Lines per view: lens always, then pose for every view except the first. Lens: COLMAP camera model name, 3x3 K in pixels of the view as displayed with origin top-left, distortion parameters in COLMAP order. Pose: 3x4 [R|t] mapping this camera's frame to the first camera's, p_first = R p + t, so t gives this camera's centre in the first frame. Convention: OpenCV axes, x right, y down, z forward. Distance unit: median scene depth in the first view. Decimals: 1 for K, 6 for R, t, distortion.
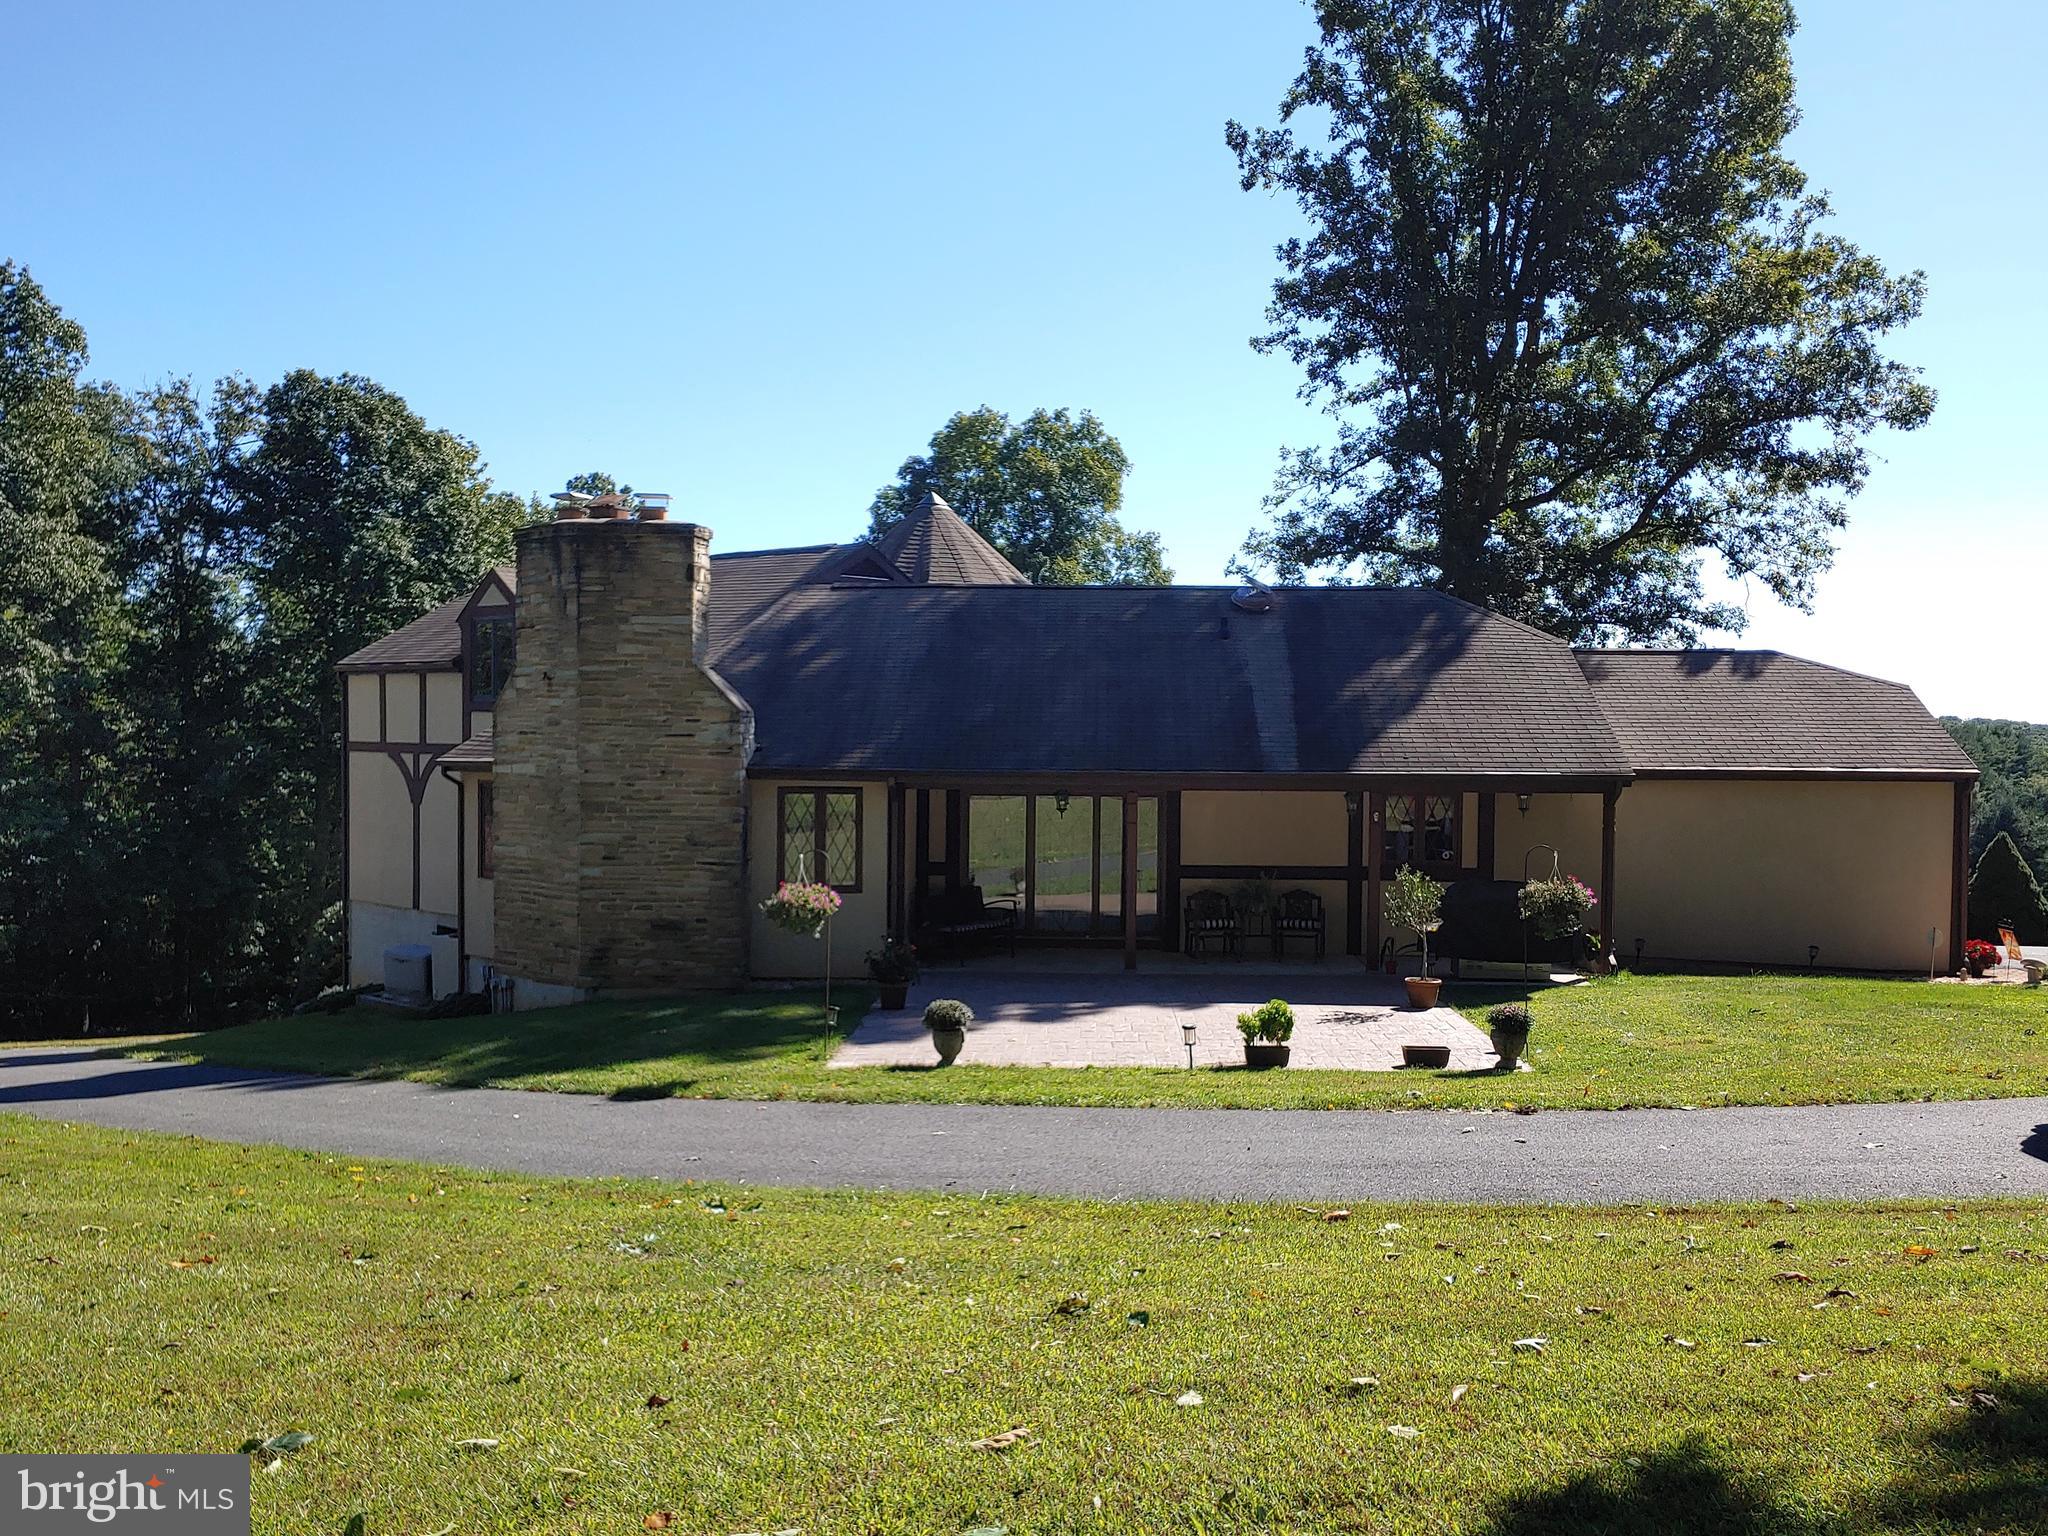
lens RADIAL K [[1623.2, 0, 1025.1], [0, 1623.2, 778.1], [0, 0, 1]] dist [0.003604, -0.000362]
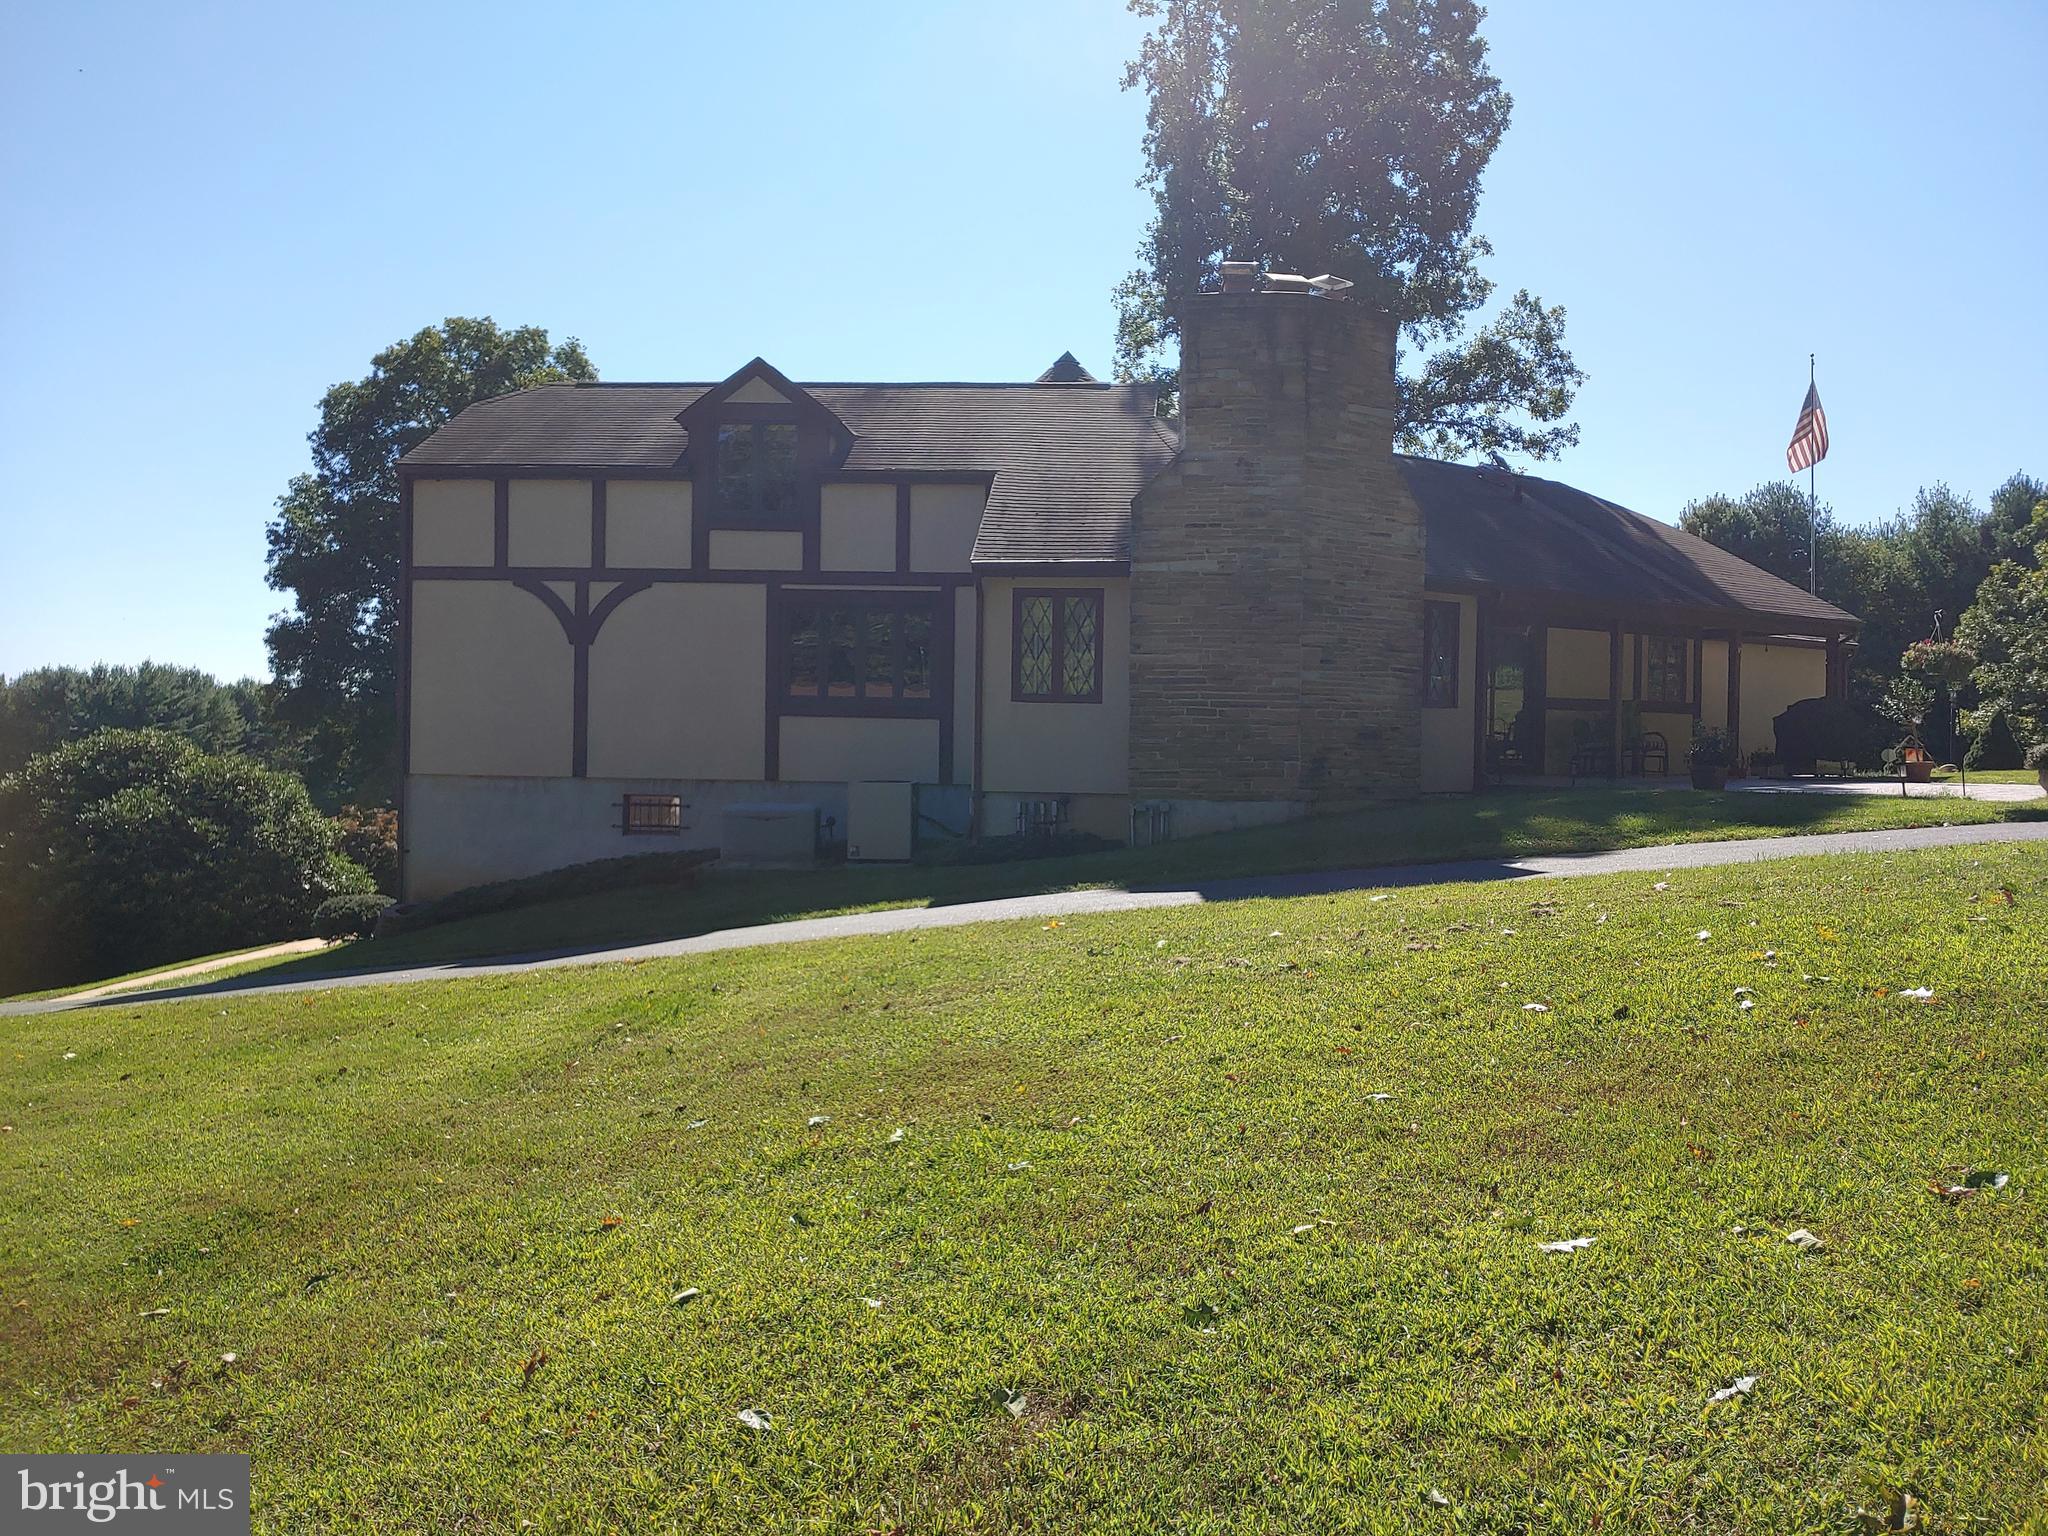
lens RADIAL K [[1495.8, 0, 1022.8], [0, 1495.8, 756.2], [0, 0, 1]] dist [0.044116, 0.000451]
pose [[0.840382, -0.005537, 0.541966, -0.868270], [0.002243, 0.999975, 0.006737, 0.097343], [-0.541990, -0.004446, 0.840373, 0.369264]]
